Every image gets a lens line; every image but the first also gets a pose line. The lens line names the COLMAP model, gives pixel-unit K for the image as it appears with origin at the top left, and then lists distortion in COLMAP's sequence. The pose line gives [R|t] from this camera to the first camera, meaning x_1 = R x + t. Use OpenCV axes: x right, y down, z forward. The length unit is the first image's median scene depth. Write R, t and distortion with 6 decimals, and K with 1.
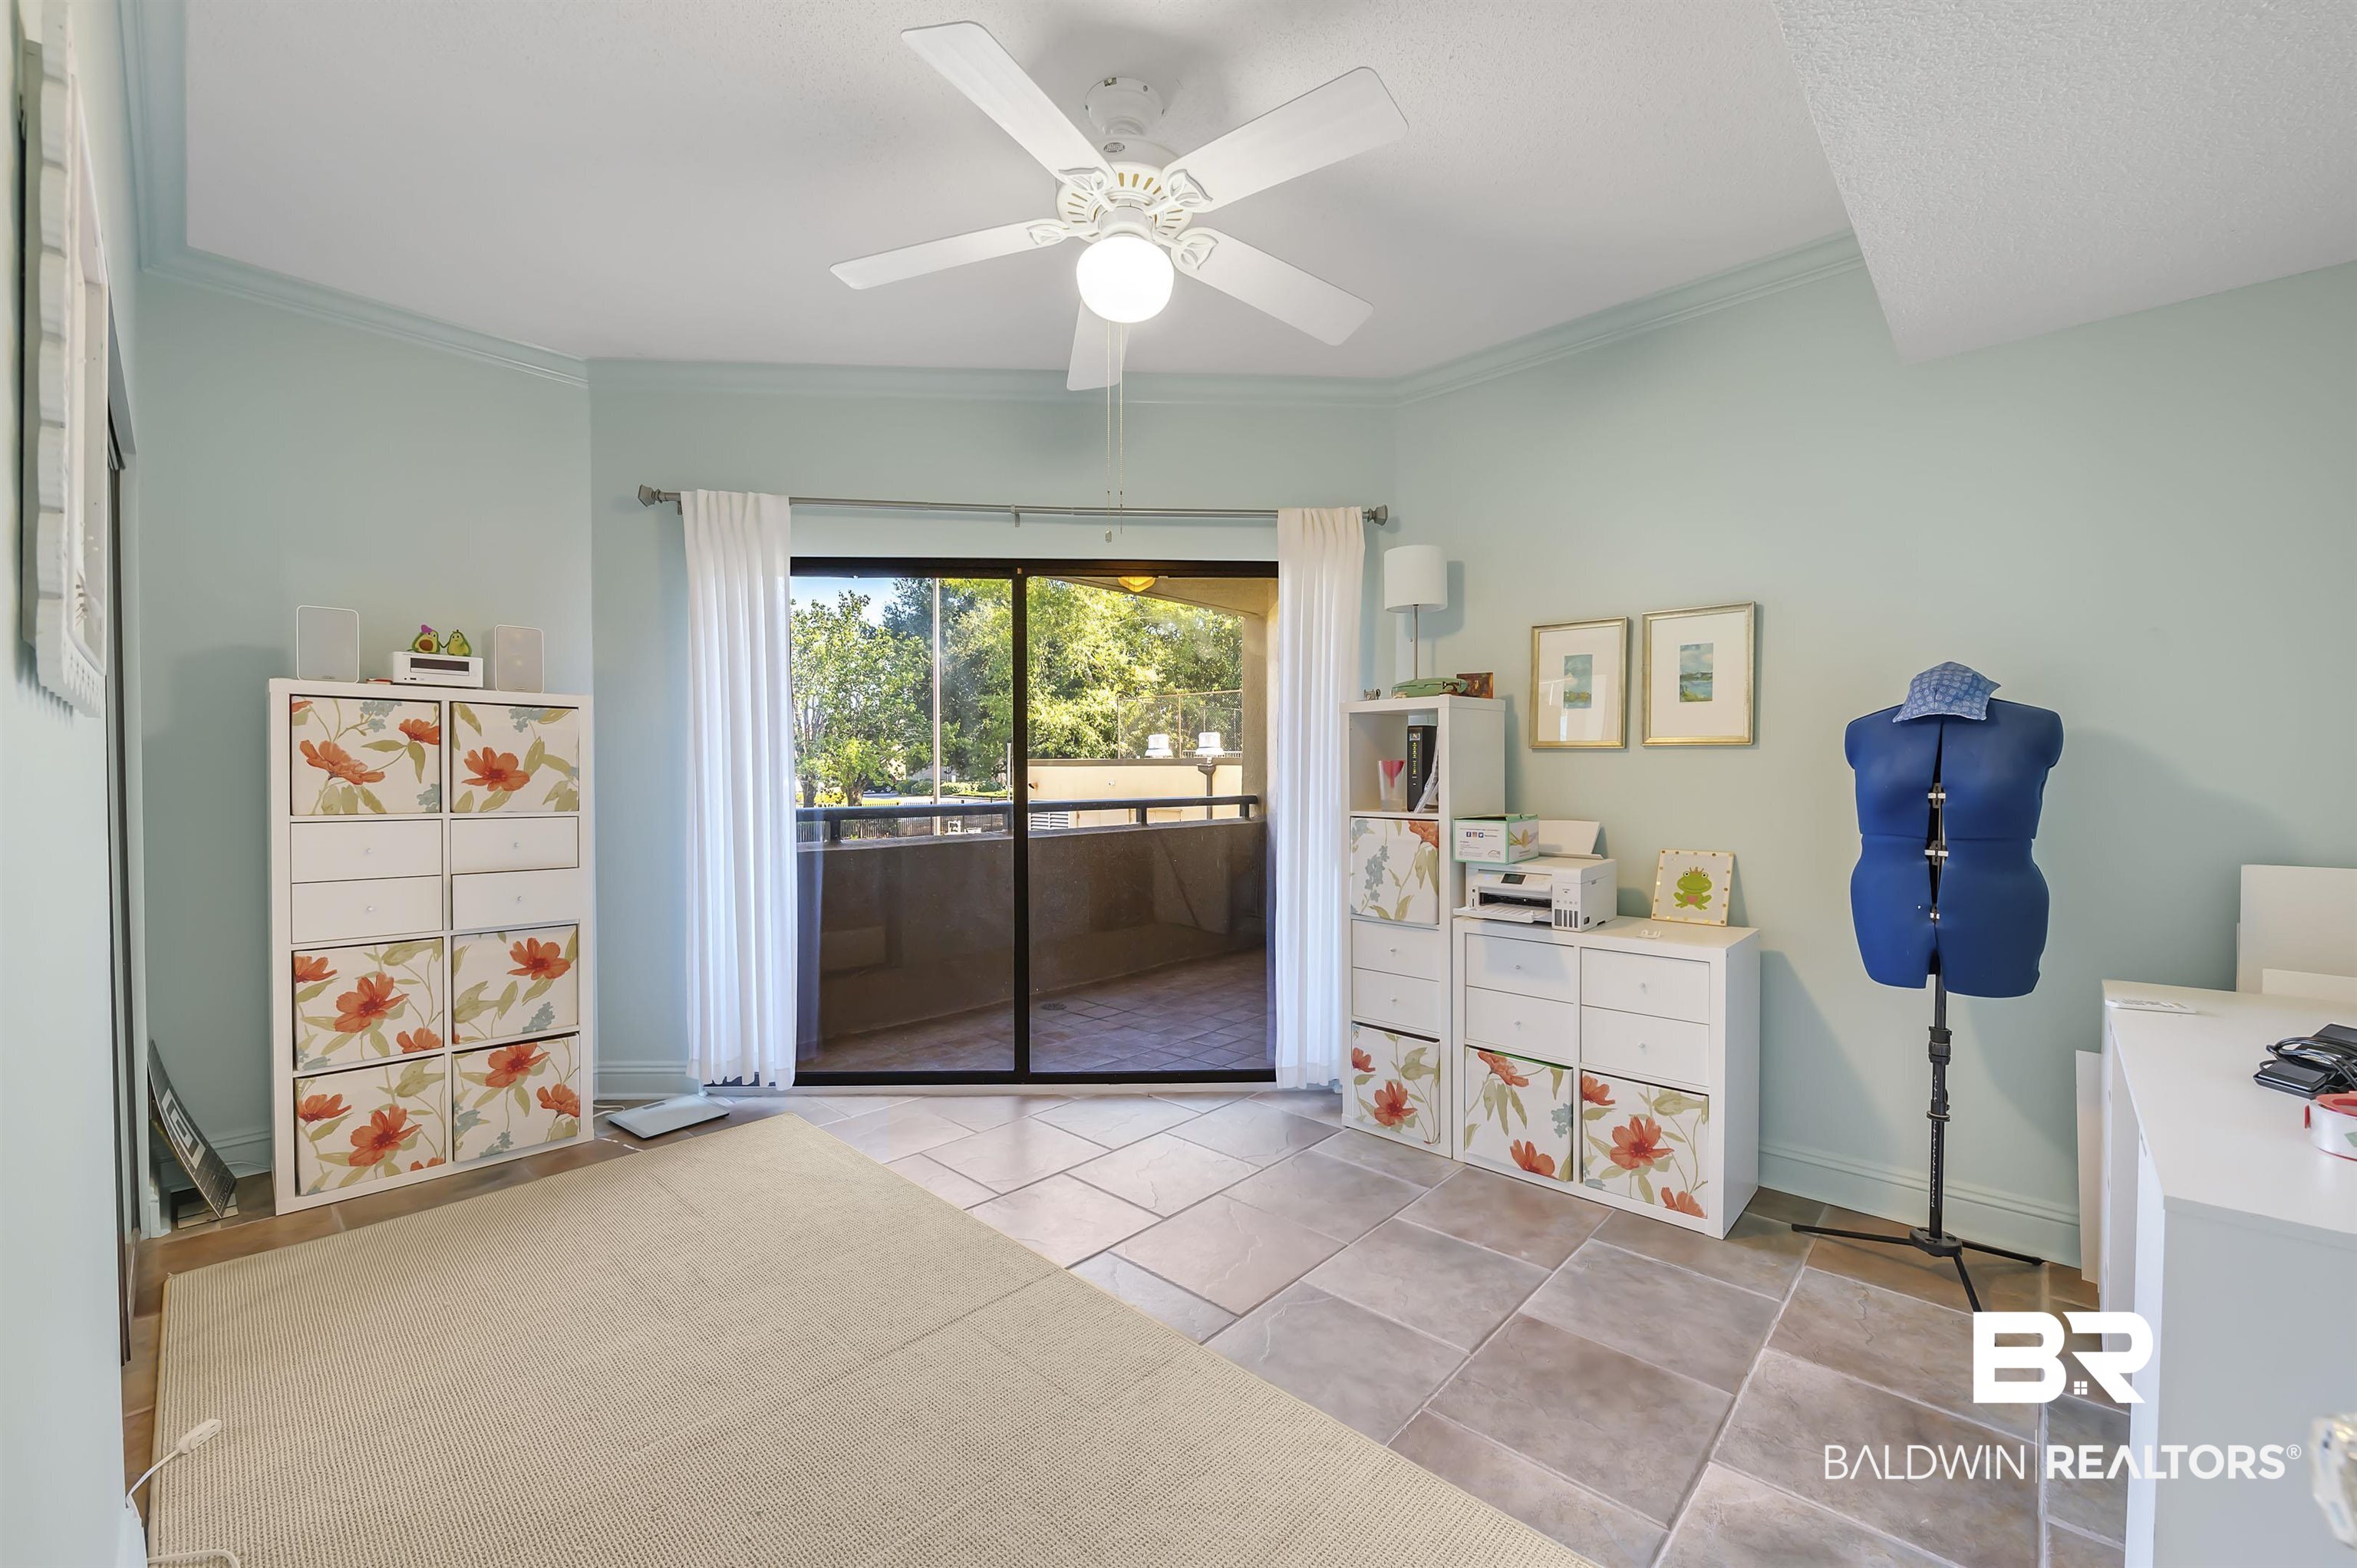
lens RADIAL K [[930.8, 0, 1181.8], [0, 930.8, 785.8], [0, 0, 1]] dist [-0.008926, -0.000756]
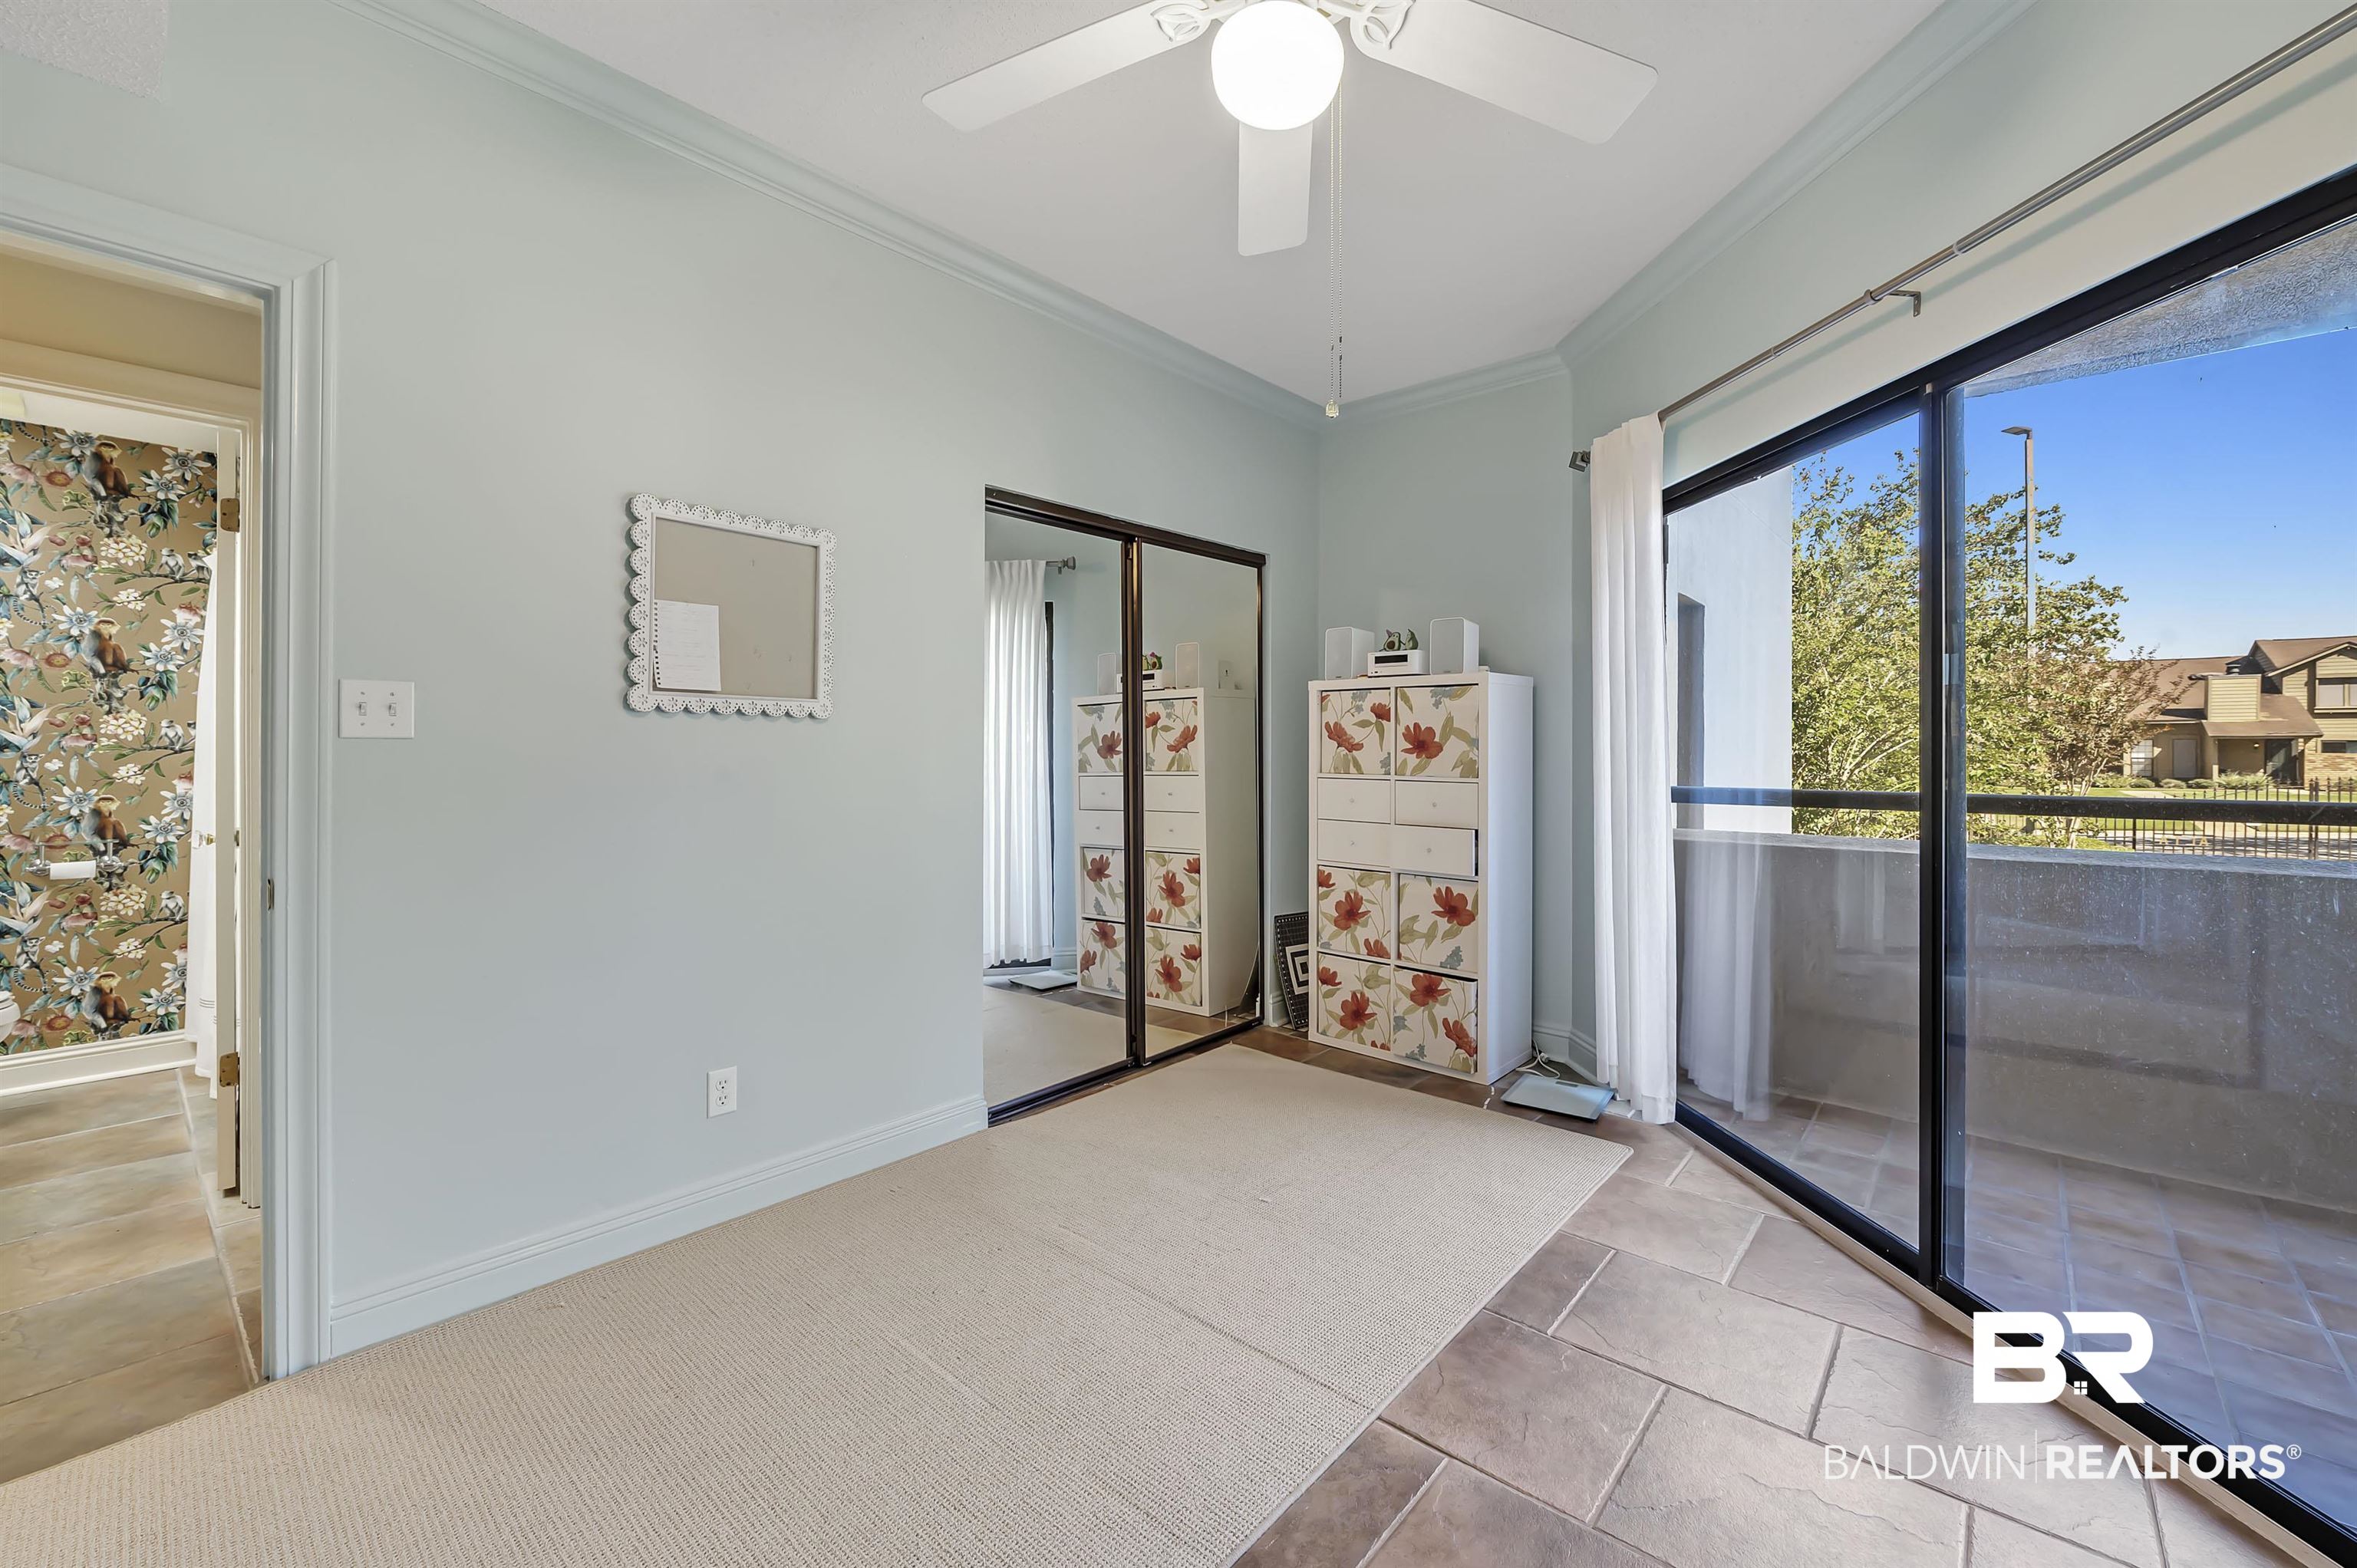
lens RADIAL K [[968.6, 0, 1171.7], [0, 968.6, 747.1], [0, 0, 1]] dist [-0.001064, -0.000193]
pose [[0.025590, -0.000961, -0.999672, 0.534663], [-0.013912, 0.999902, -0.001317, -0.003170], [0.999576, 0.013941, 0.025575, 0.670592]]
